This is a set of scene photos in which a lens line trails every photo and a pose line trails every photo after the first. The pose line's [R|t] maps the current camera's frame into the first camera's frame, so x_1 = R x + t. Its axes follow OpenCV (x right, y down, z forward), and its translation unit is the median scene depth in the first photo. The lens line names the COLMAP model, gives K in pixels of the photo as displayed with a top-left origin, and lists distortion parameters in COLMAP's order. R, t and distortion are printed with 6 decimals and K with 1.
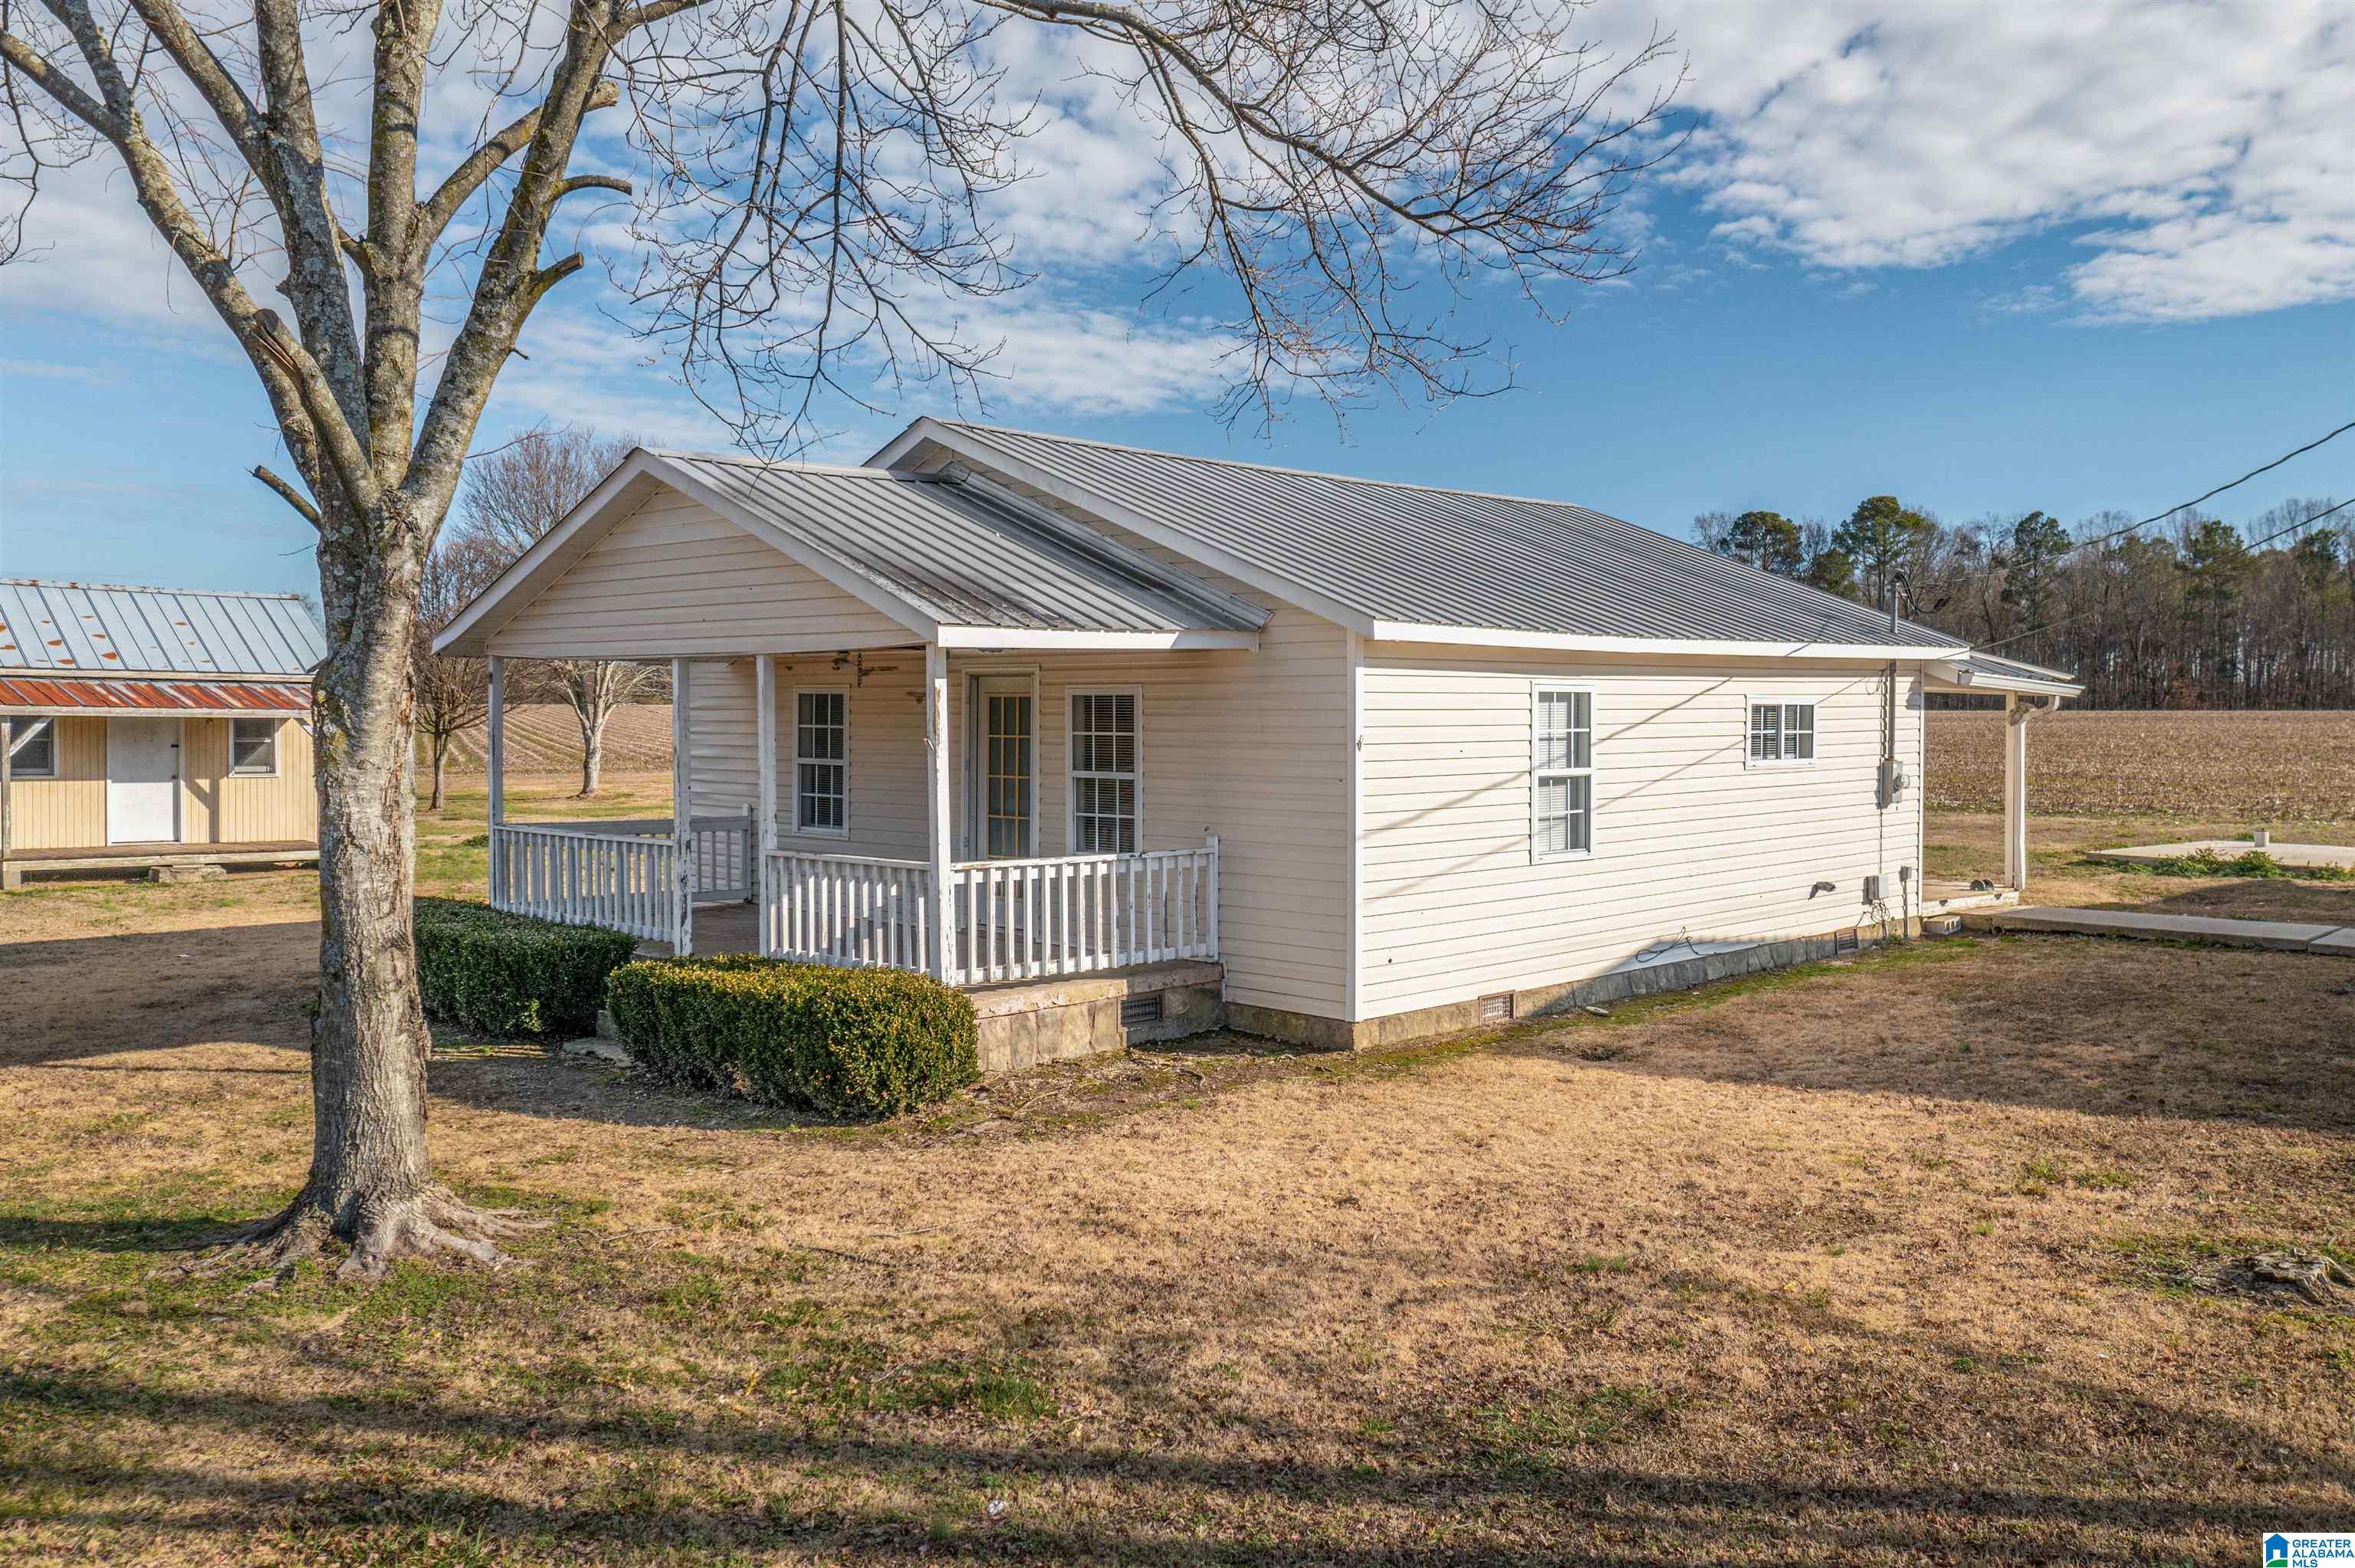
lens RADIAL K [[1967.4, 0, 1177.5], [0, 1967.4, 784.0], [0, 0, 1]] dist [-0.001306, 0.018572]
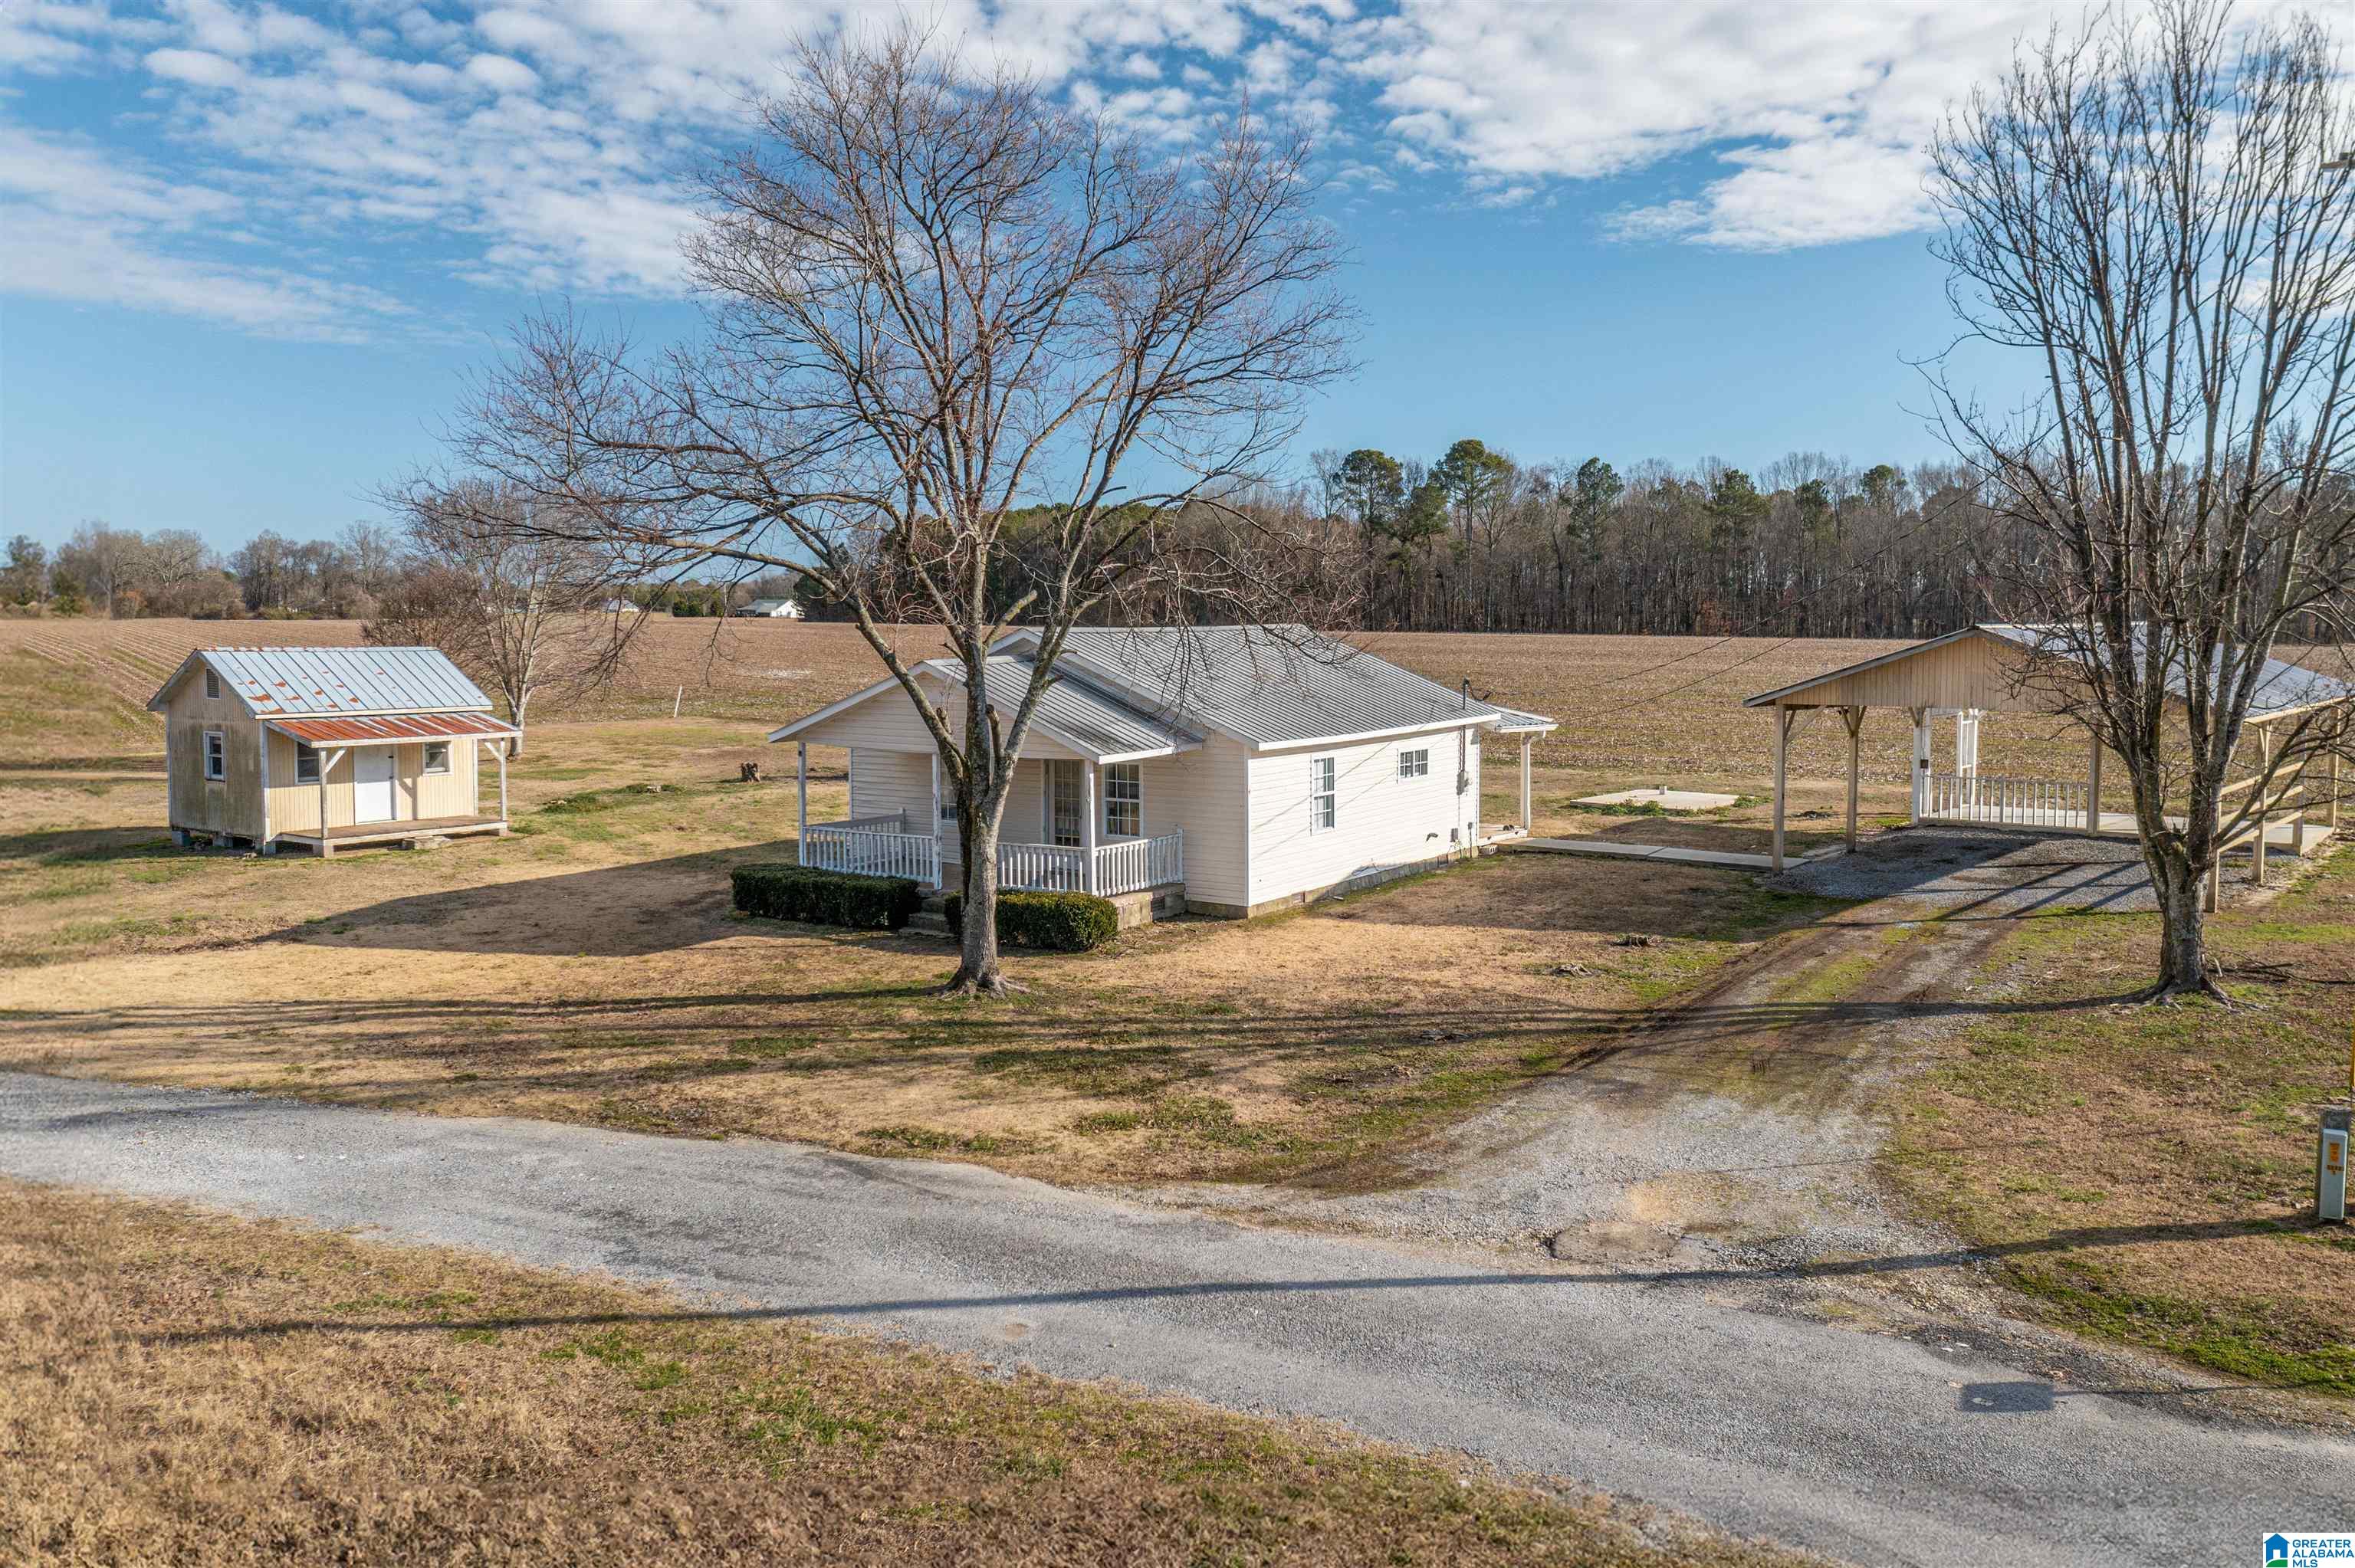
lens RADIAL K [[1893.8, 0, 1272.3], [0, 1893.8, 779.1], [0, 0, 1]] dist [0.139080, -0.321659]
pose [[0.971448, -0.020154, 0.236395, -0.222656], [0.008303, 0.998663, 0.051024, -0.079622], [-0.237107, -0.047605, 0.970316, -0.650088]]
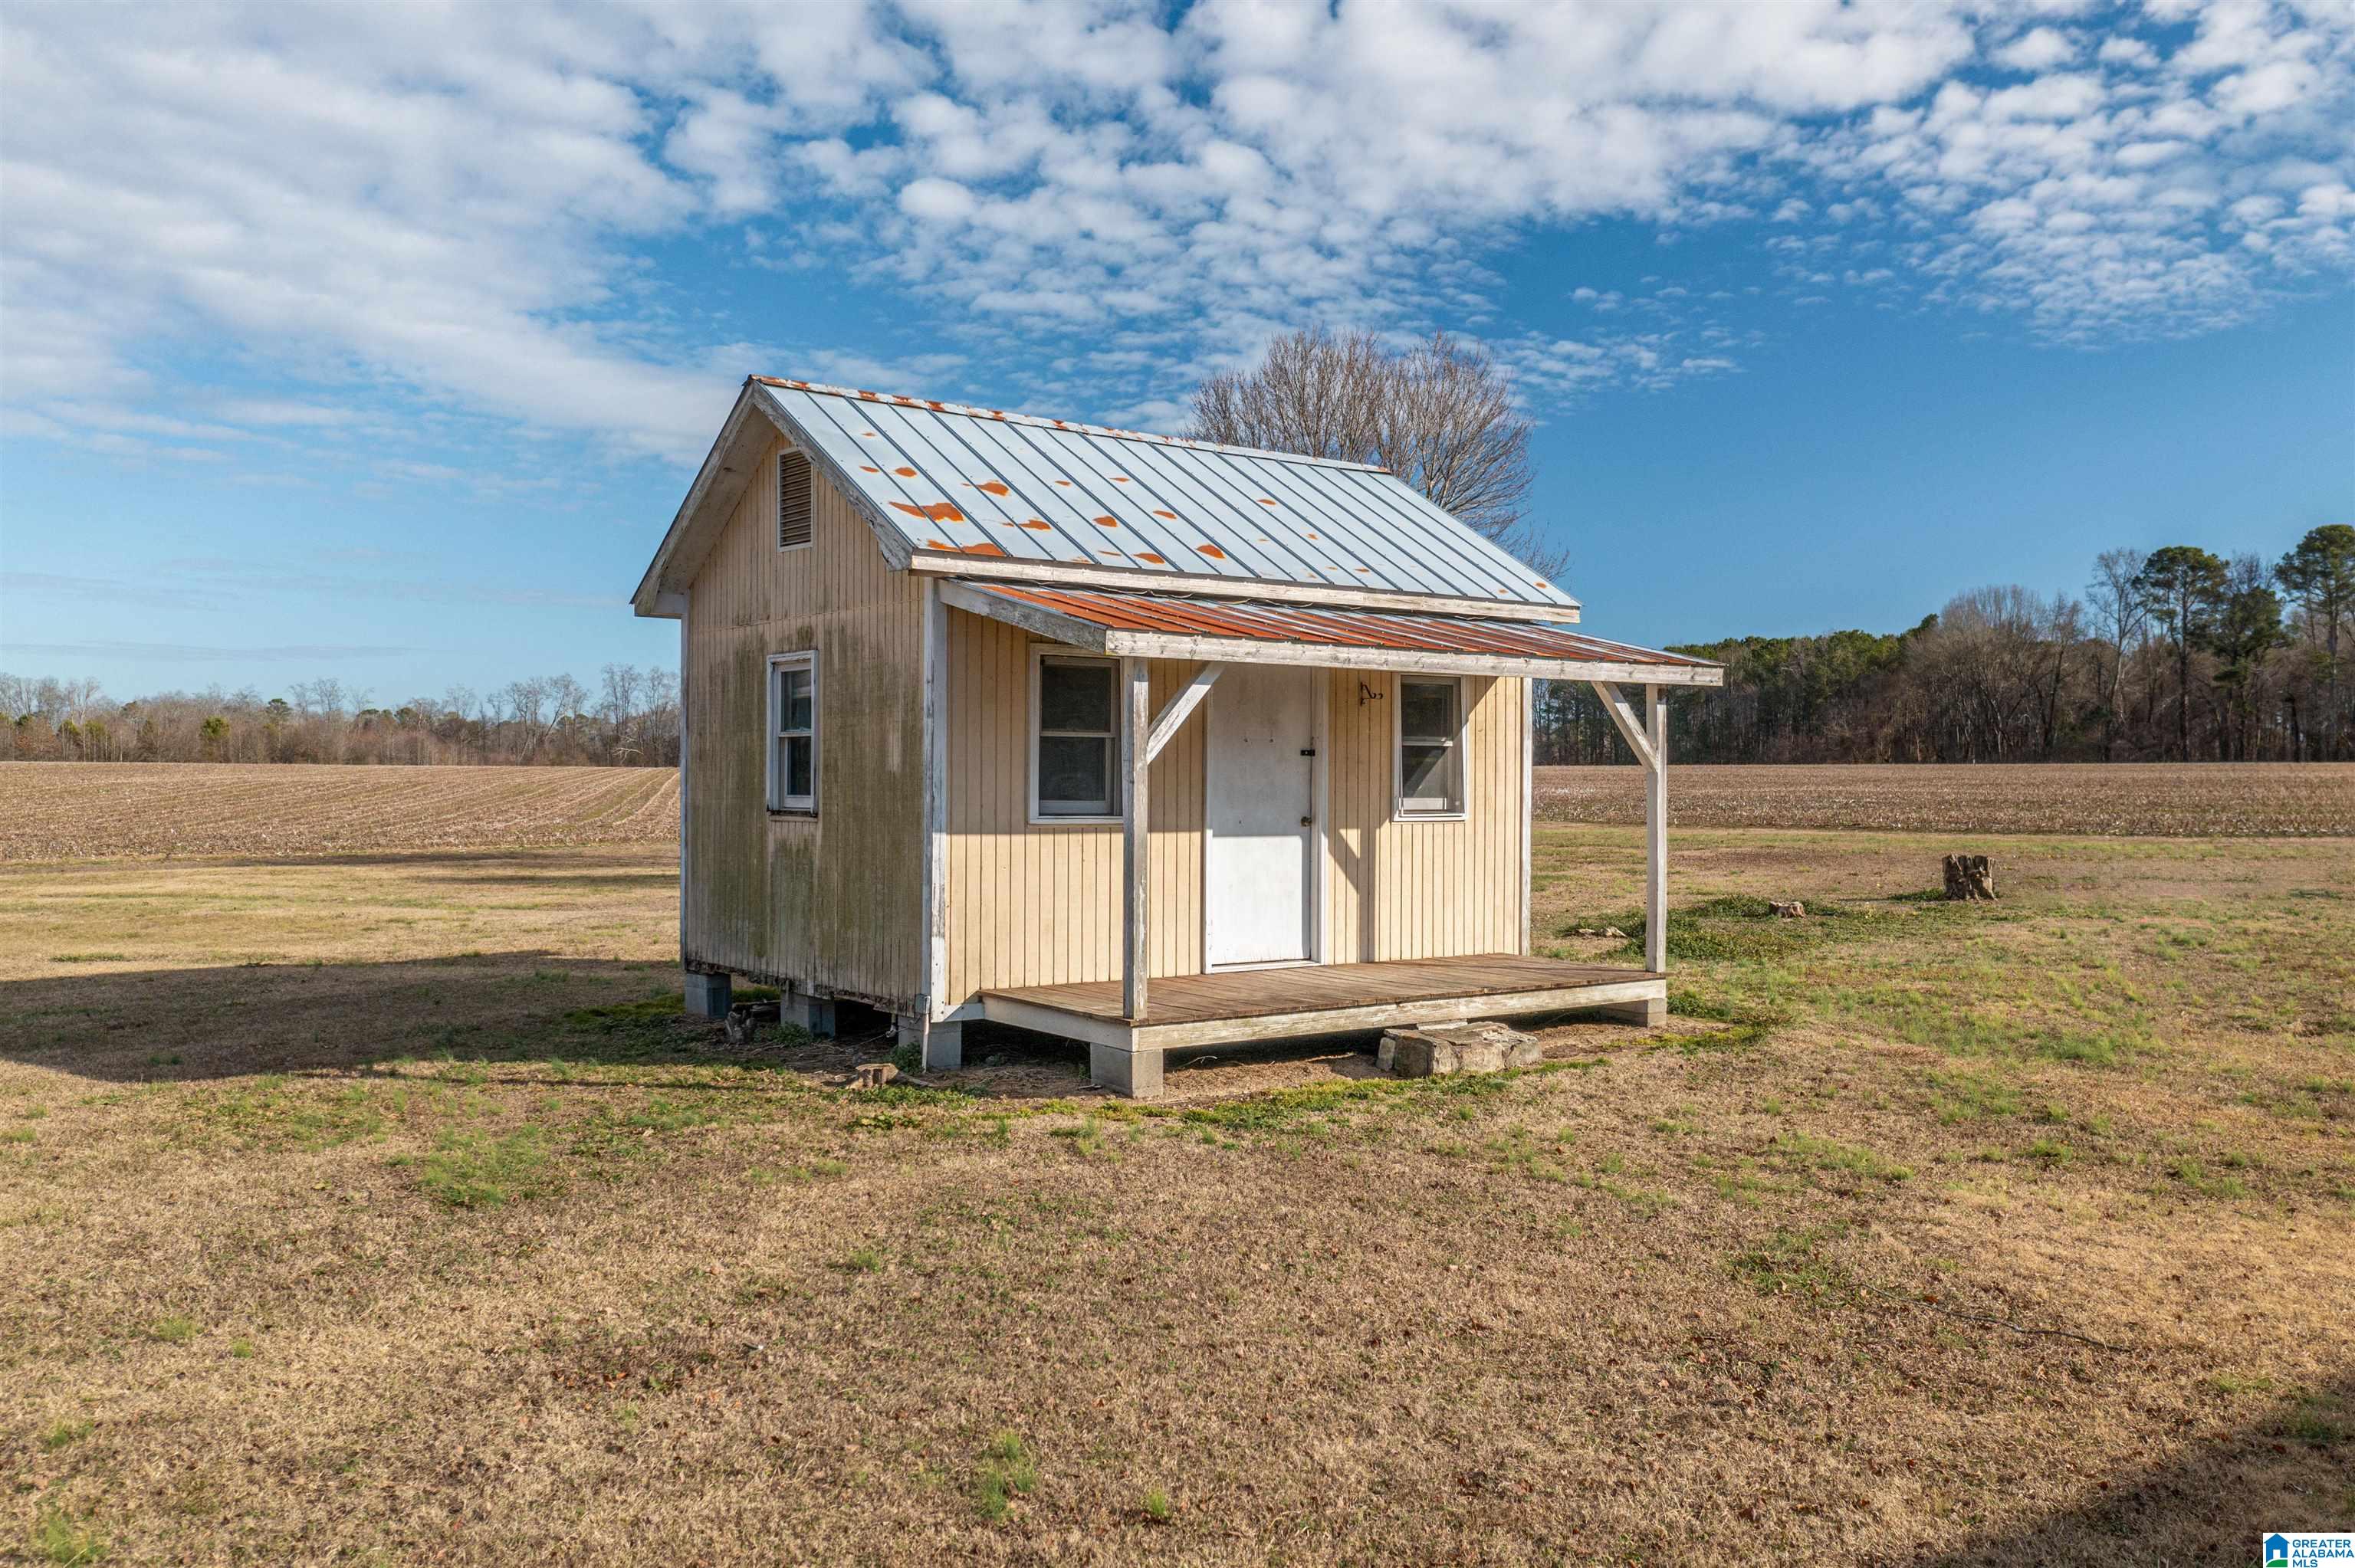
lens RADIAL K [[1899.3, 0, 1177.5], [0, 1899.3, 784.0], [0, 0, 1]] dist [0.004609, 0.004203]
pose [[0.989315, -0.006362, -0.145653, -0.526107], [0.001862, 0.999517, -0.031012, 0.001796], [0.145780, 0.030410, 0.988849, 0.616648]]
